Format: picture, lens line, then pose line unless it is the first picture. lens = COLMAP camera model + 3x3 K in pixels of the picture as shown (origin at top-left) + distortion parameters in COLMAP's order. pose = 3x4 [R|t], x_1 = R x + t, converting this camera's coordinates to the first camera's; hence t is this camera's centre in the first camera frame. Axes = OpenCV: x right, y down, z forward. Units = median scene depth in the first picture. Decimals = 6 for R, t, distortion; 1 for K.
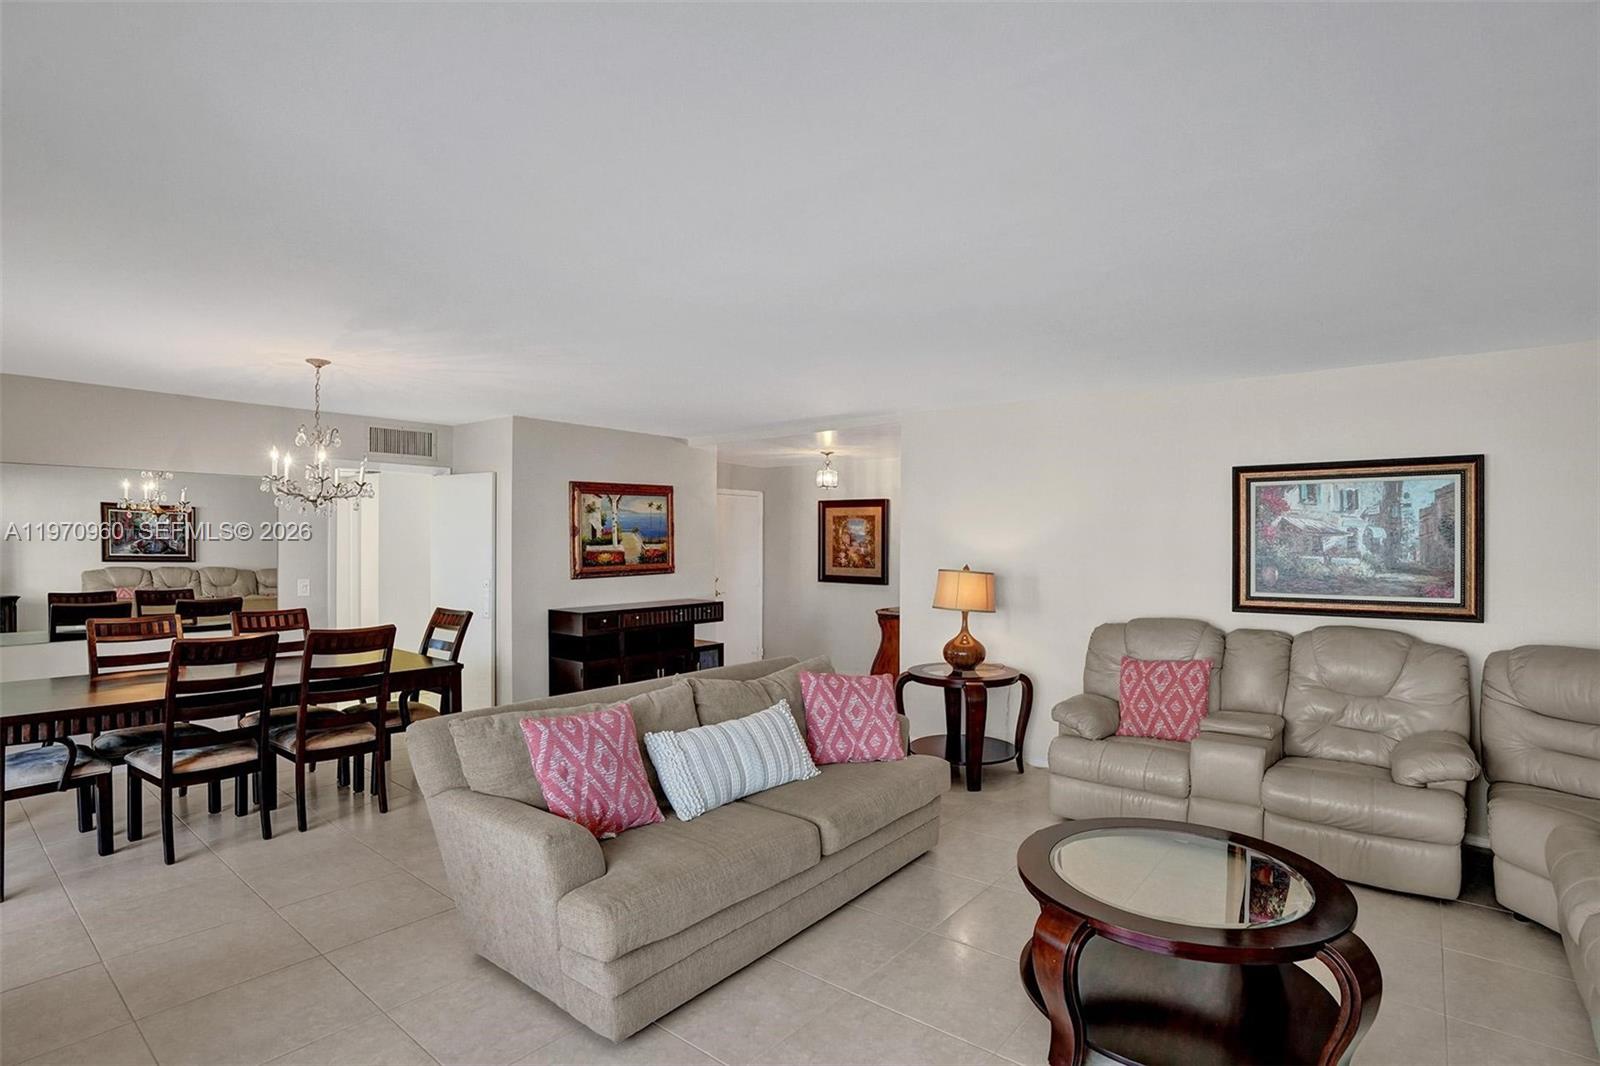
lens RADIAL K [[760.9, 0, 800.8], [0, 760.9, 540.1], [0, 0, 1]] dist [0.001269, 0.000638]
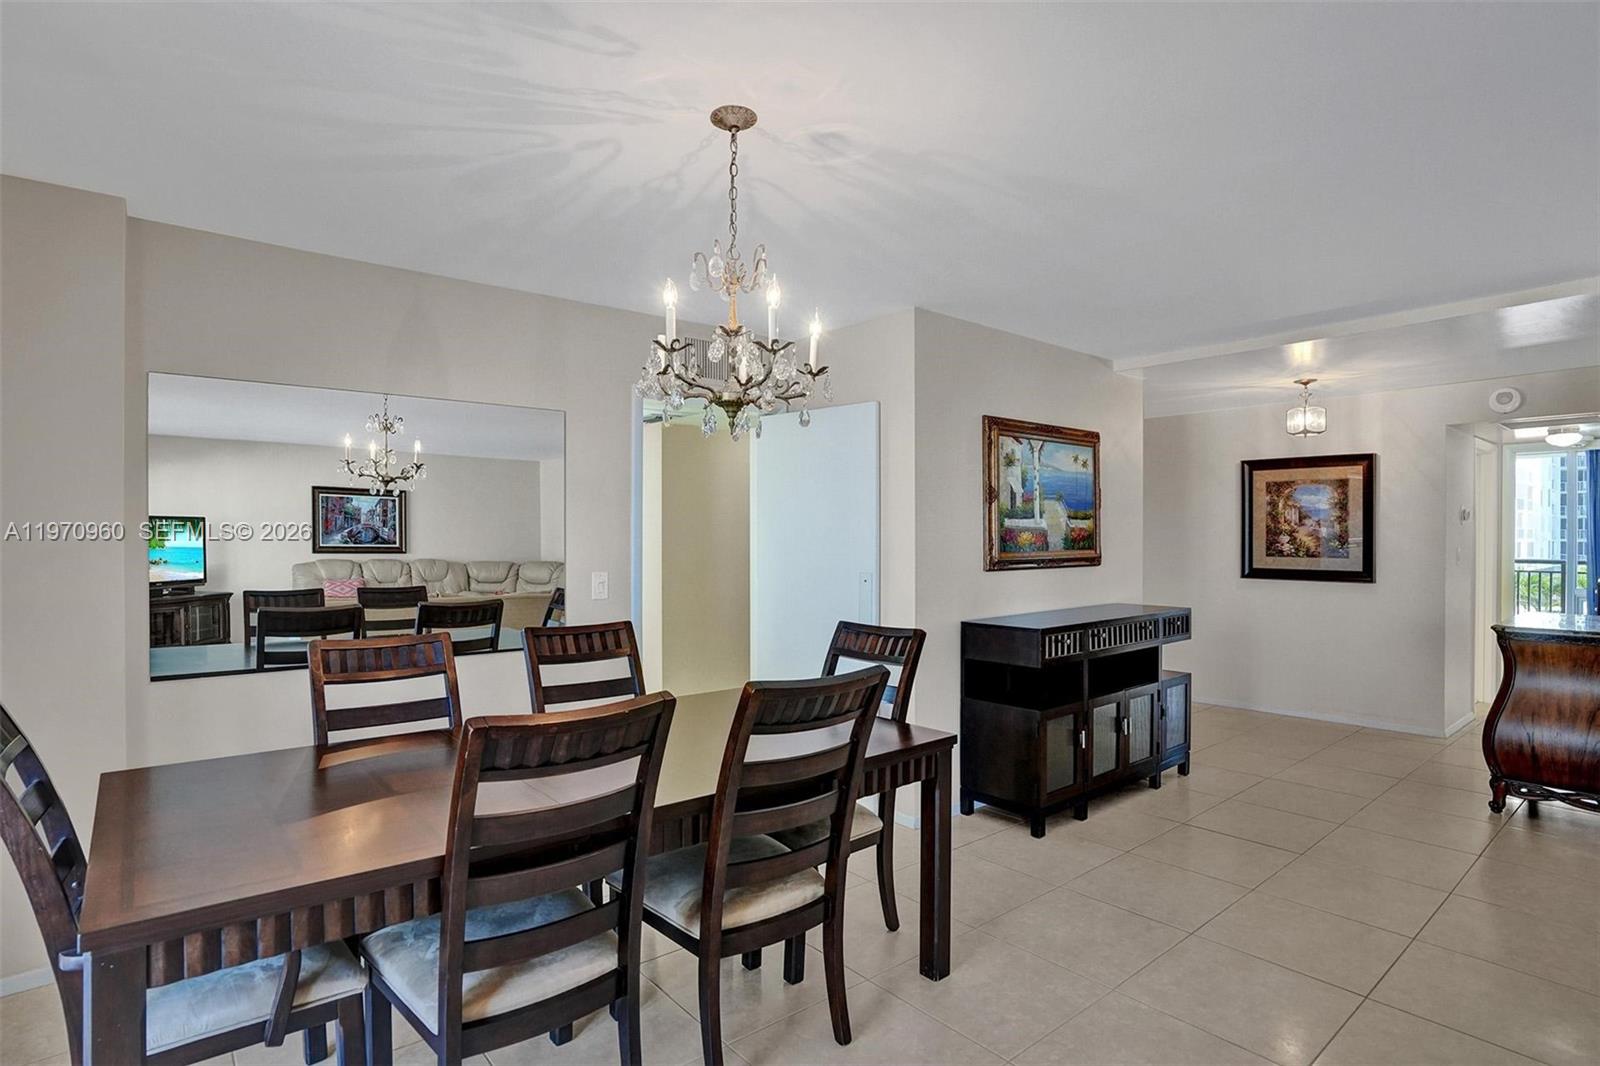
lens RADIAL K [[735.6, 0, 800.0], [0, 735.6, 533.0], [0, 0, 1]] dist [-0.032079, -0.000133]
pose [[0.989809, -0.005669, -0.142290, -0.343931], [0.004394, 0.999947, -0.009276, 0.022398], [0.142335, 0.008557, 0.989782, 0.358423]]
